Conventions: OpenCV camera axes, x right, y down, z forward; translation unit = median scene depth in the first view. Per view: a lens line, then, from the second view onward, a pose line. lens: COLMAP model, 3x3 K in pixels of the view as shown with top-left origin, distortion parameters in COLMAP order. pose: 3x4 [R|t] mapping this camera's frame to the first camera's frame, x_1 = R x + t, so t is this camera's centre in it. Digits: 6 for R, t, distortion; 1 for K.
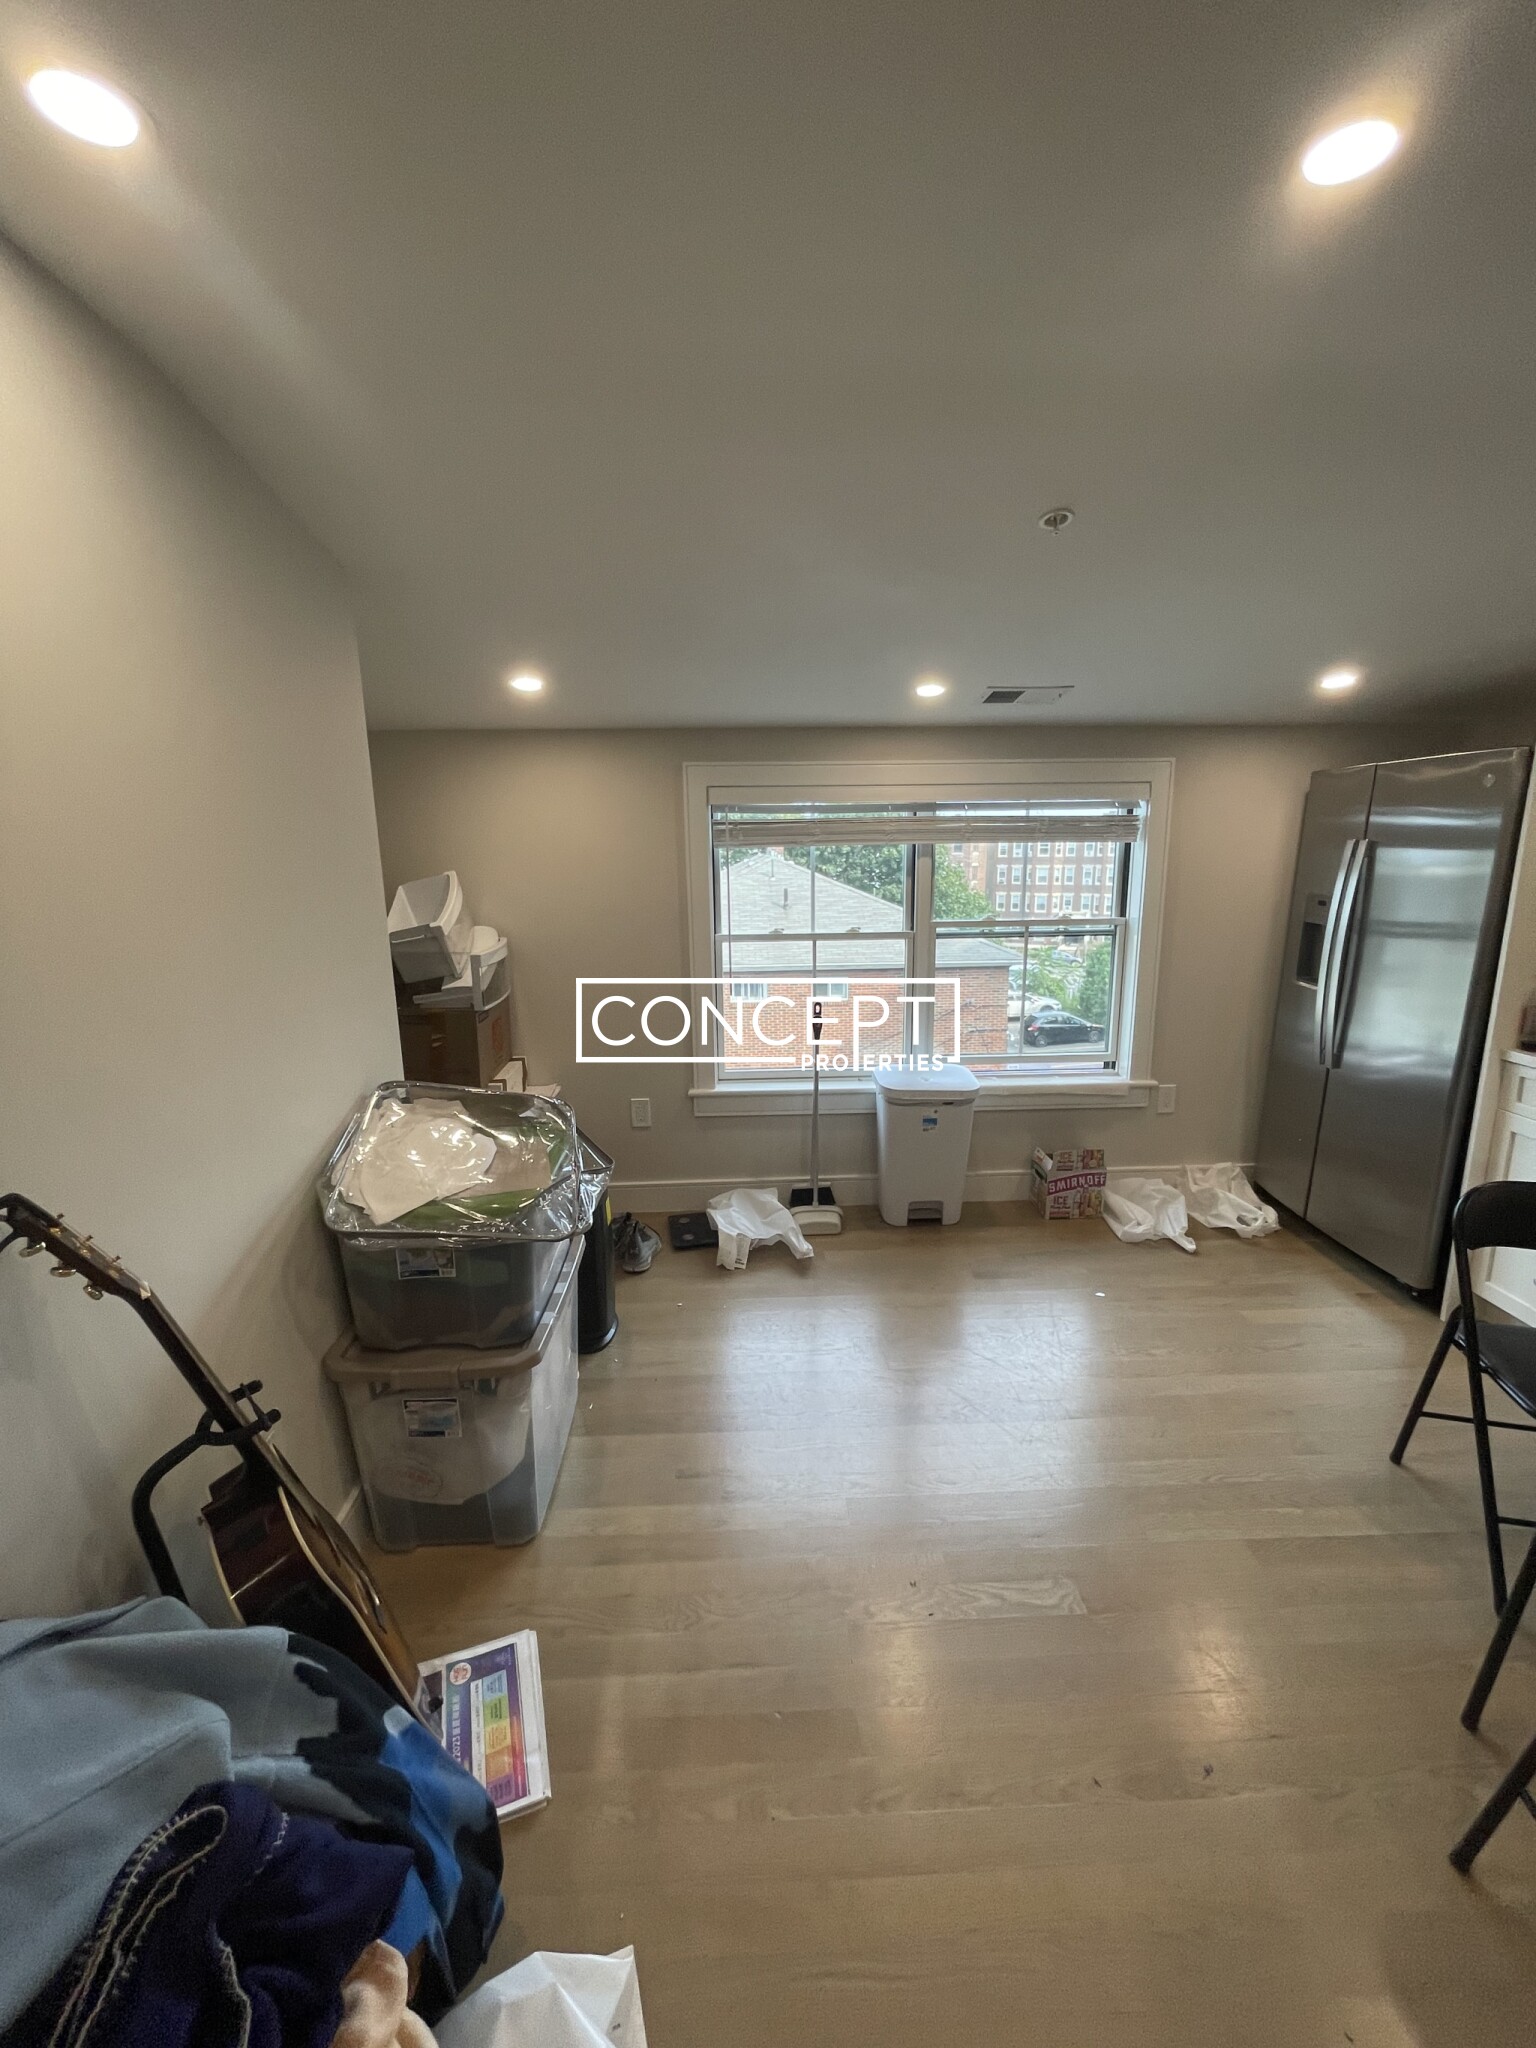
lens RADIAL K [[832.9, 0, 769.6], [0, 832.9, 1020.6], [0, 0, 1]] dist [-0.003744, 0.000628]
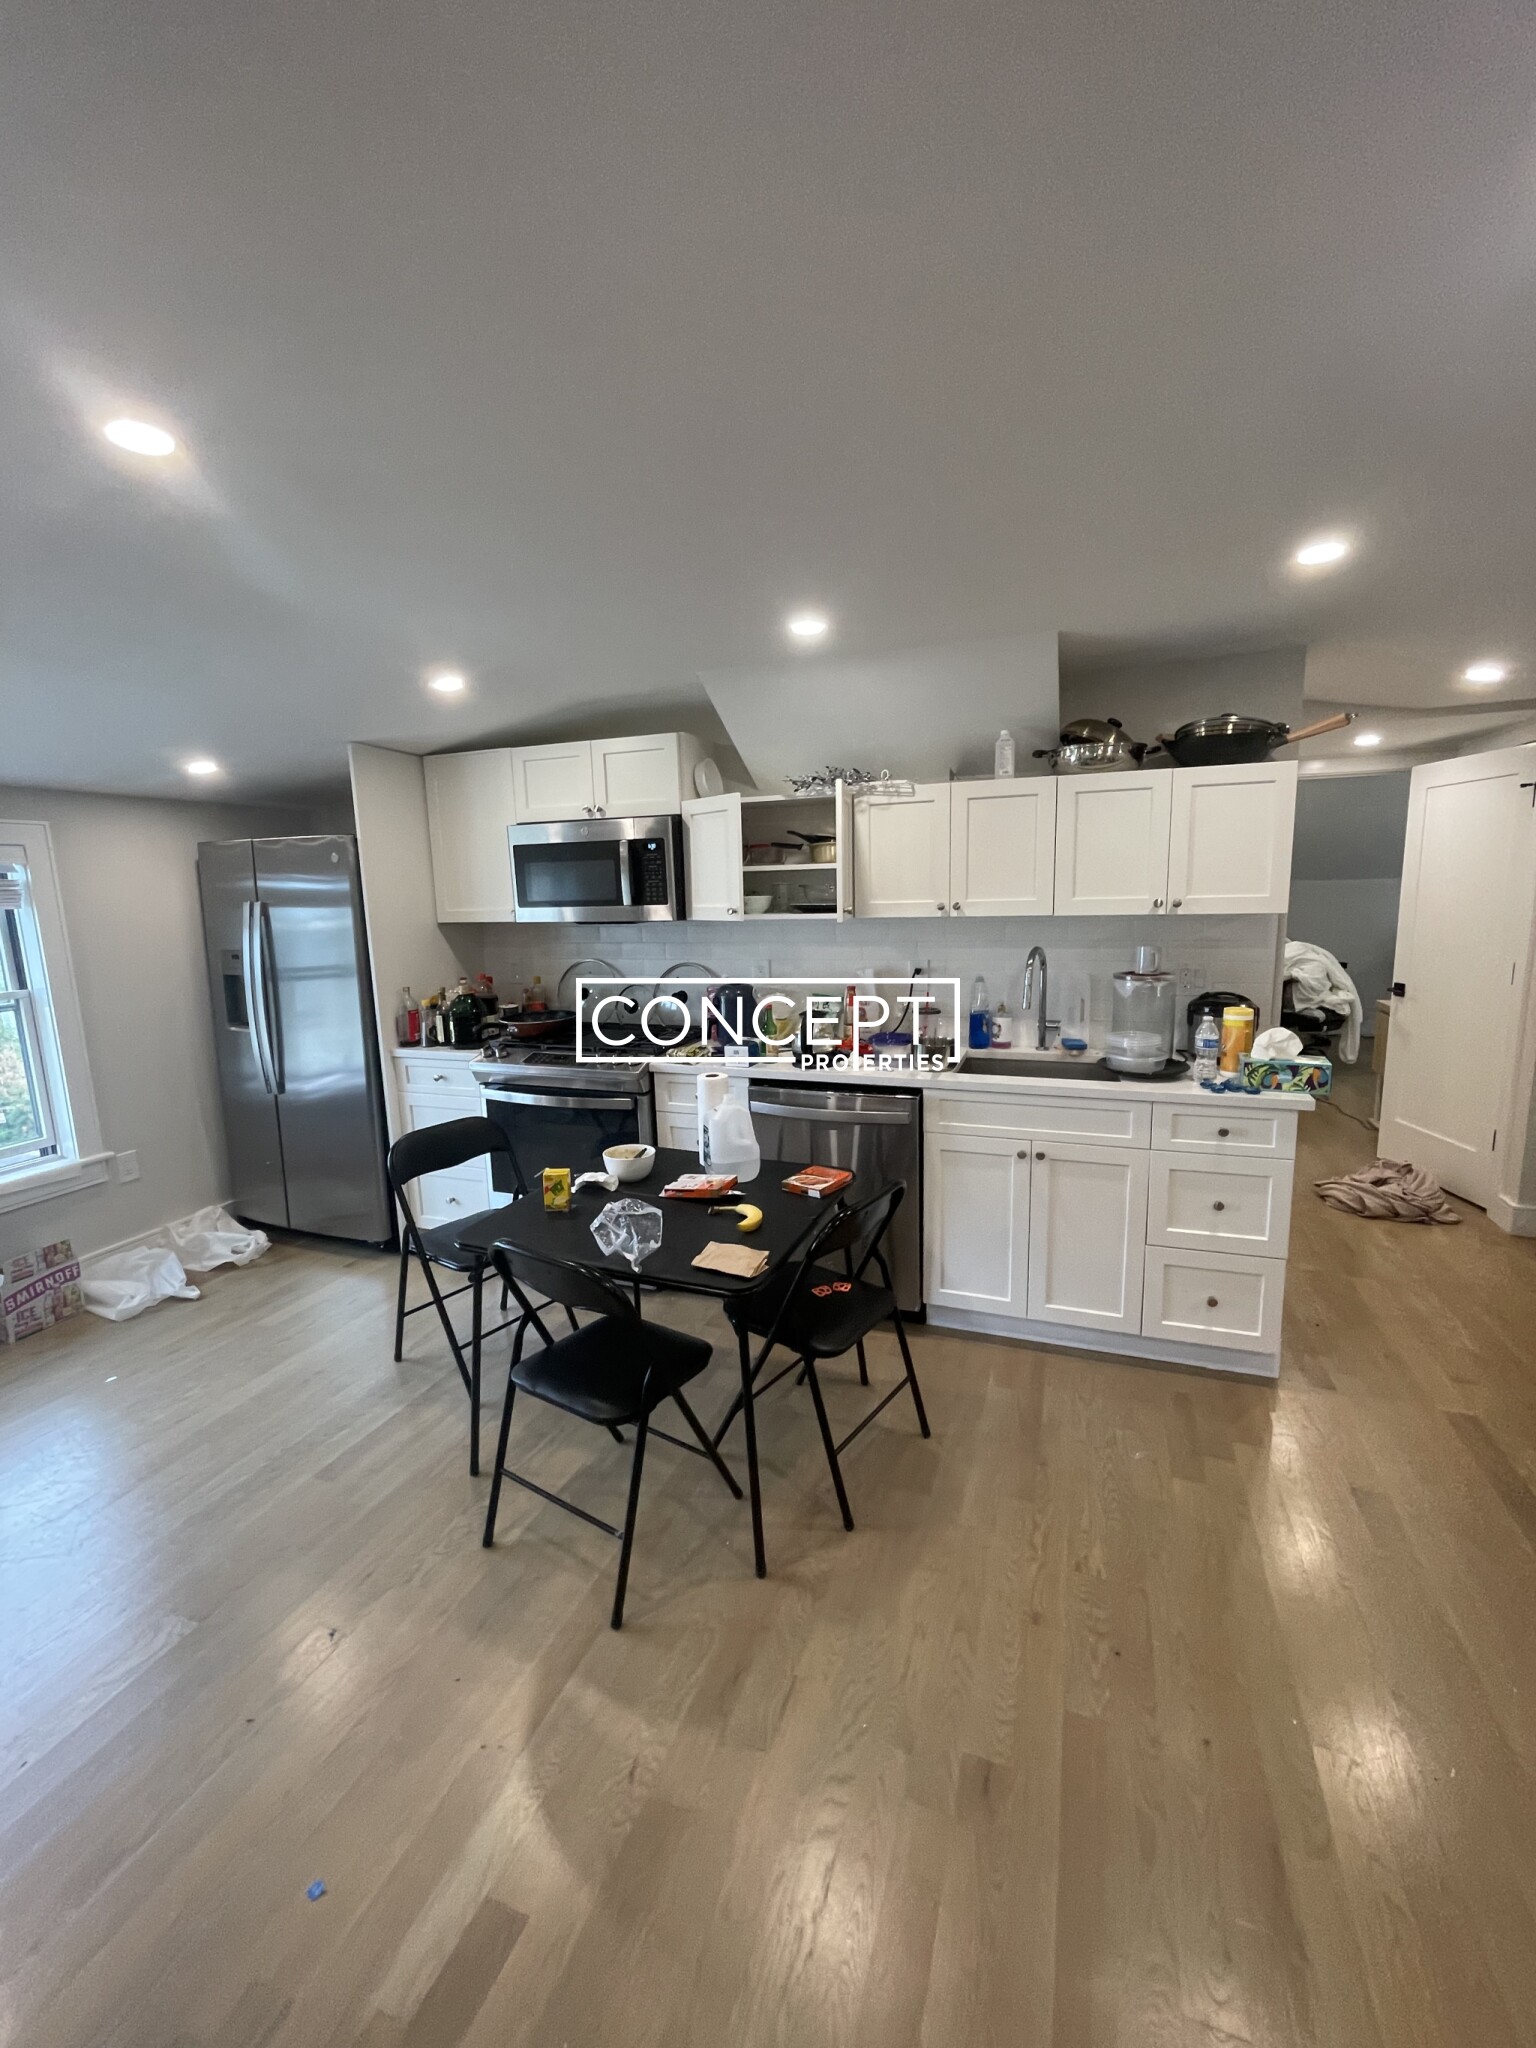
lens RADIAL K [[830.8, 0, 769.9], [0, 830.8, 1023.6], [0, 0, 1]] dist [-0.001098, 0.000165]
pose [[0.395058, -0.148576, 0.906562, -0.087133], [0.207746, 0.975719, 0.069380, 0.020349], [-0.894858, 0.160925, 0.416332, -0.110474]]
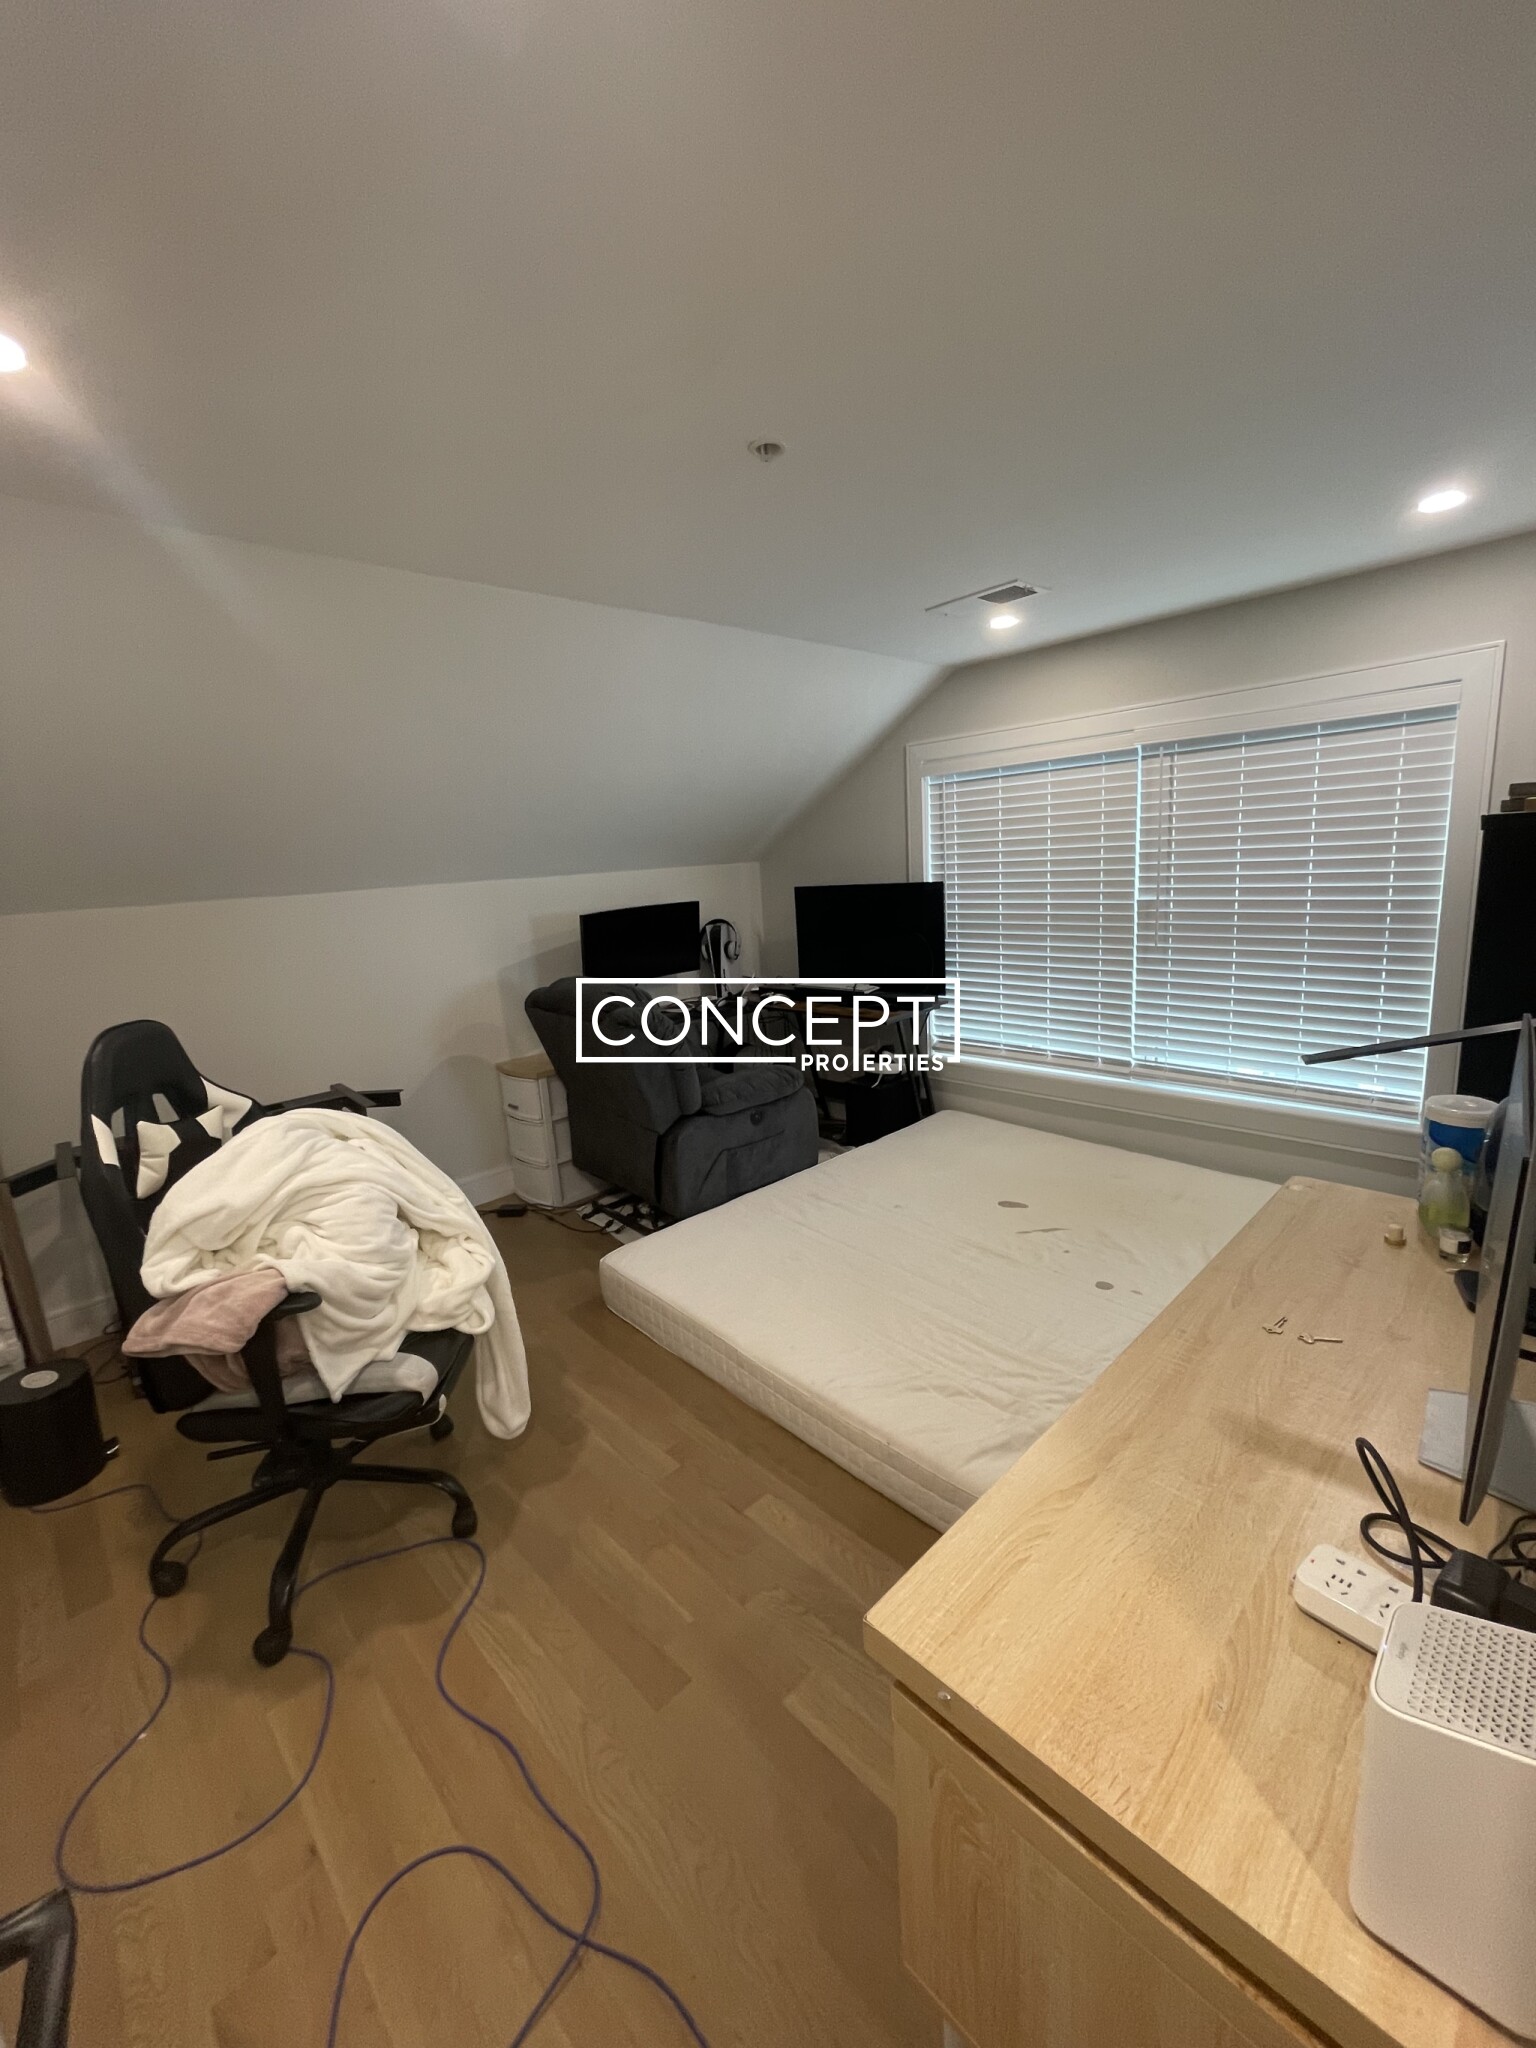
lens RADIAL K [[832.9, 0, 769.6], [0, 832.9, 1020.6], [0, 0, 1]] dist [-0.003744, 0.000628]
pose [[-0.654594, -0.097663, 0.749645, 1.561410], [0.217112, 0.925559, 0.310165, 0.070316], [-0.724133, 0.365789, -0.584662, -0.375697]]
